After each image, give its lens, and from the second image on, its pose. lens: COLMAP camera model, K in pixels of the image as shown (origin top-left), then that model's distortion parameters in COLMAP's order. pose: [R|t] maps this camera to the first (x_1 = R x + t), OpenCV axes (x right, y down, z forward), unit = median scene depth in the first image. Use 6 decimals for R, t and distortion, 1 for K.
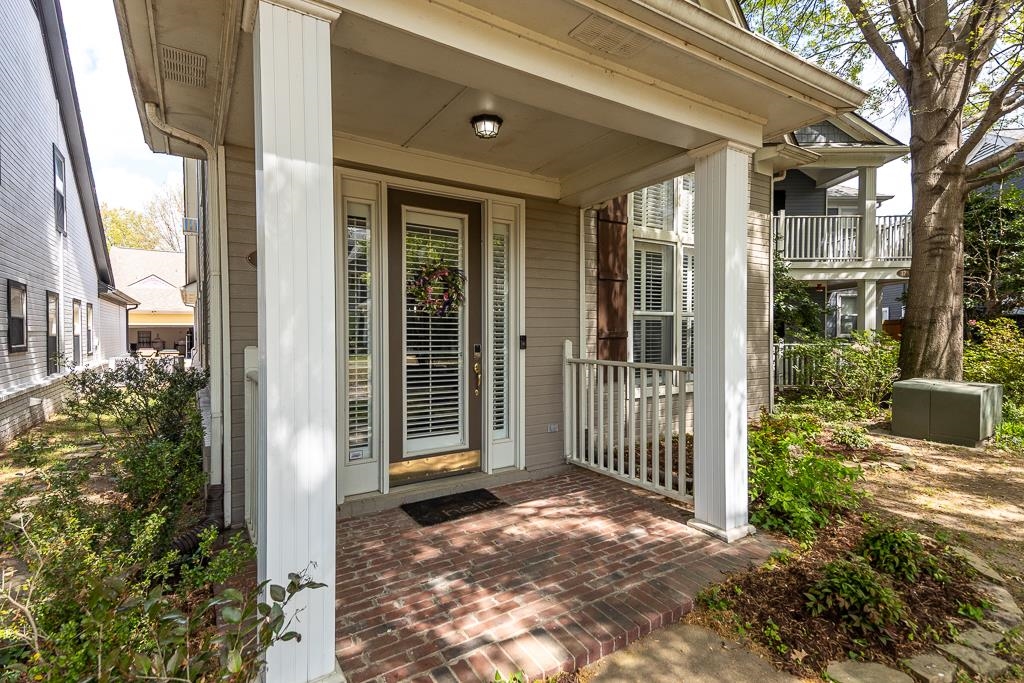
lens RADIAL K [[501.1, 0, 510.6], [0, 501.1, 337.6], [0, 0, 1]] dist [0.028277, -0.004631]
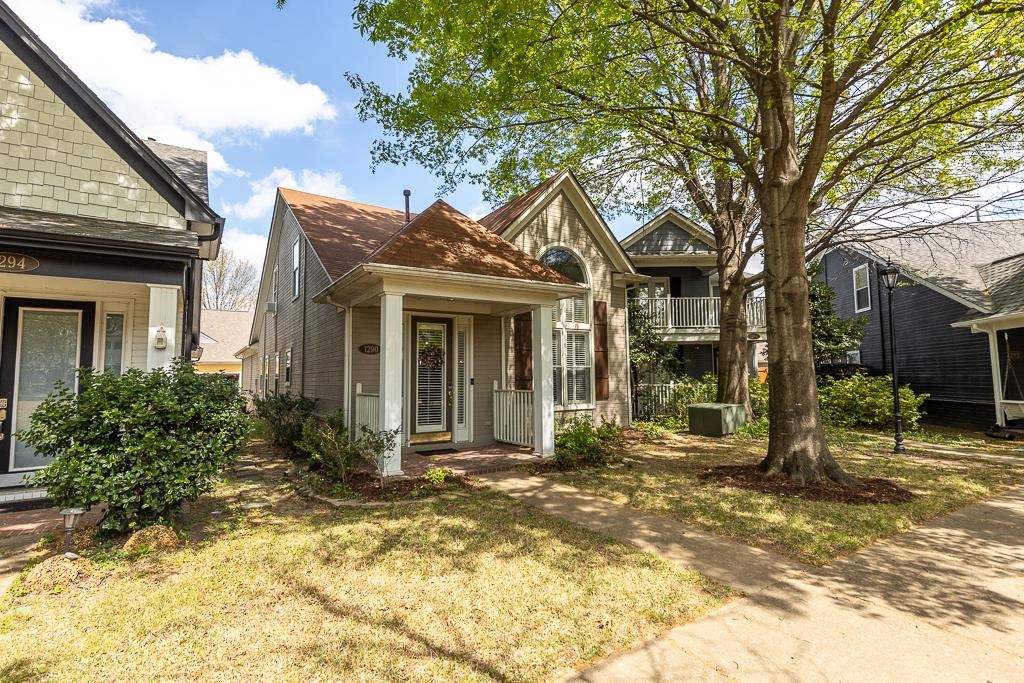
lens RADIAL K [[501.1, 0, 507.9], [0, 501.1, 342.1], [0, 0, 1]] dist [0.028277, -0.004631]
pose [[0.999947, -0.005490, -0.008758, 0.187133], [0.004747, 0.996557, -0.082776, 0.017999], [0.009182, 0.082730, 0.996530, -1.086212]]
